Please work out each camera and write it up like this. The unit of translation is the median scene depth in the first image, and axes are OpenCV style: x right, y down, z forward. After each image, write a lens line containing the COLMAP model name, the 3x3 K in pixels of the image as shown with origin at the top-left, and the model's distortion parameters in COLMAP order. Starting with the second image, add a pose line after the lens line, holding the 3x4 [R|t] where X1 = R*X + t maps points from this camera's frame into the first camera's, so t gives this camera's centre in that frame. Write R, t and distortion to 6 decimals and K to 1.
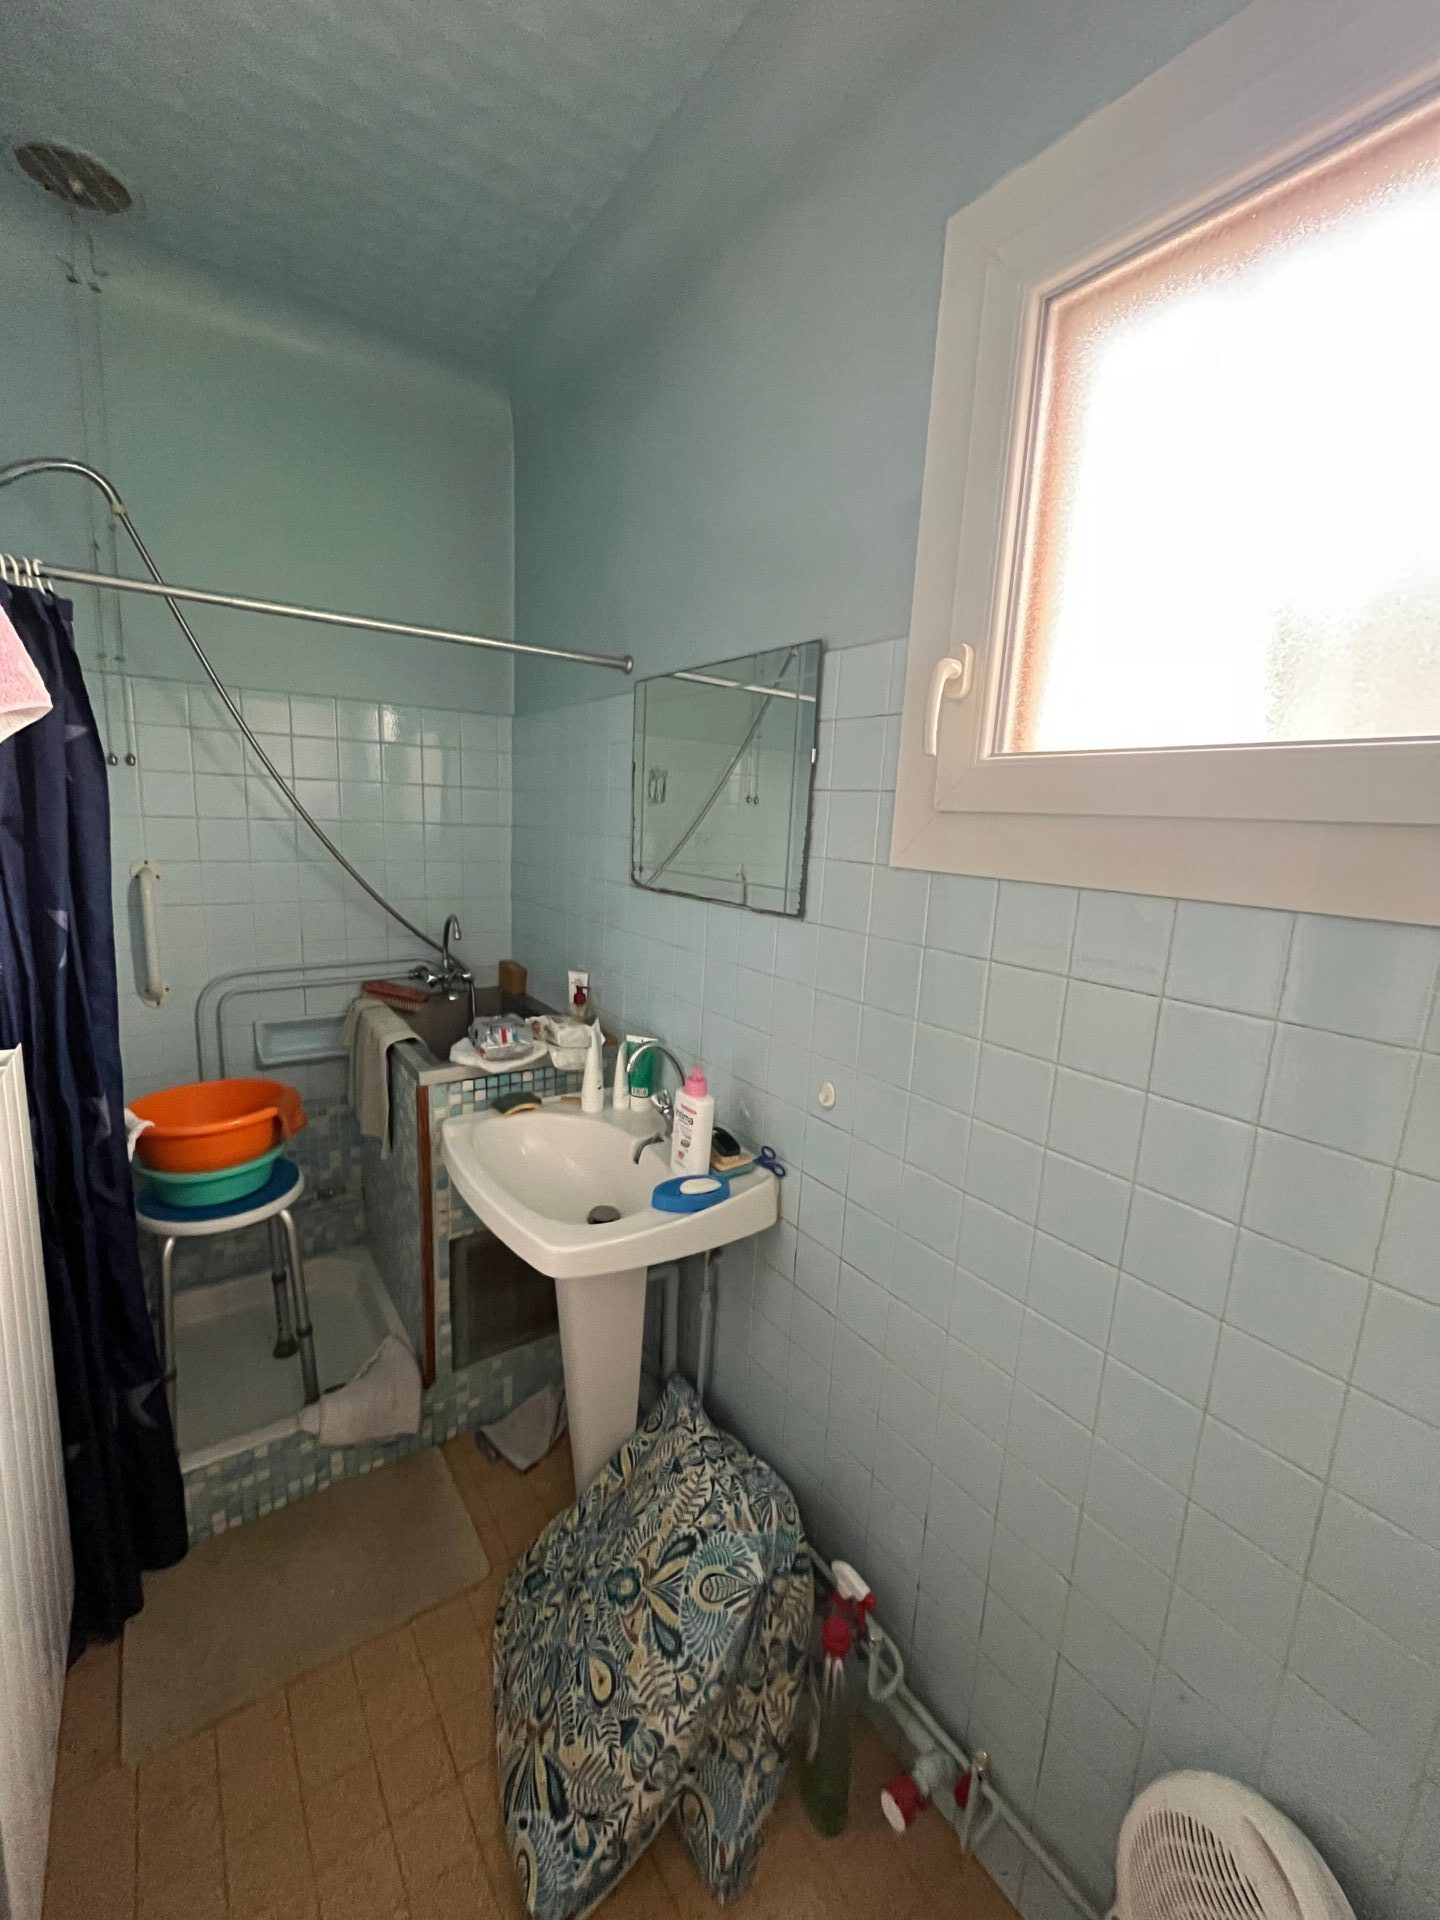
lens RADIAL K [[773.2, 0, 711.4], [0, 773.2, 951.4], [0, 0, 1]] dist [-0.006202, -0.000117]
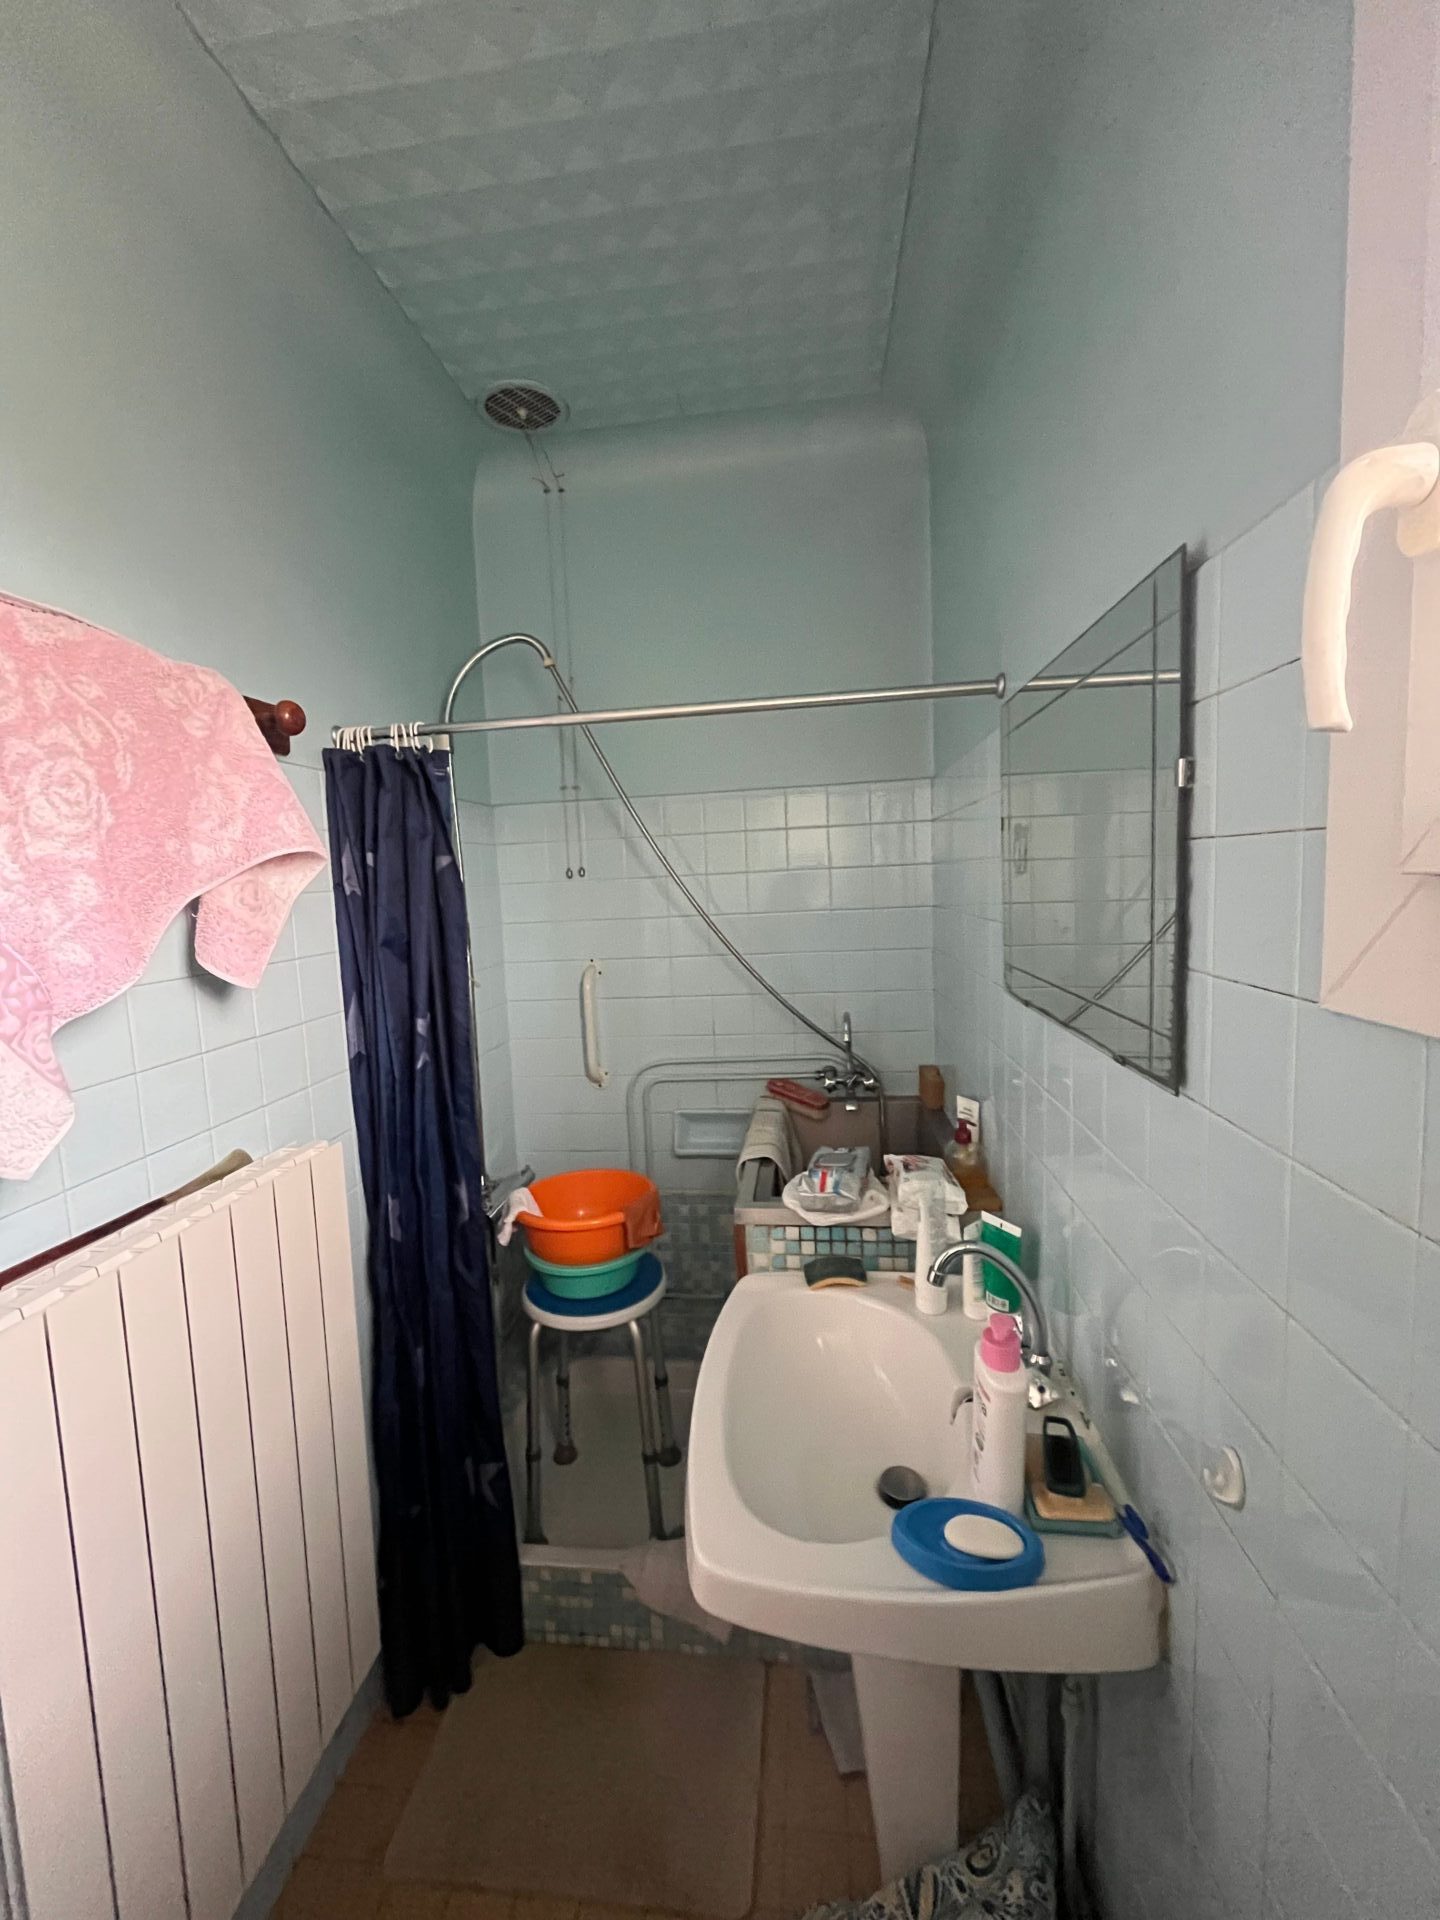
lens RADIAL K [[773.2, 0, 711.4], [0, 773.2, 951.4], [0, 0, 1]] dist [-0.006202, -0.000117]
pose [[0.741431, -0.016130, -0.670835, 0.179931], [-0.038658, 0.997024, -0.066699, -0.067902], [0.669915, 0.075386, 0.738601, 0.320257]]
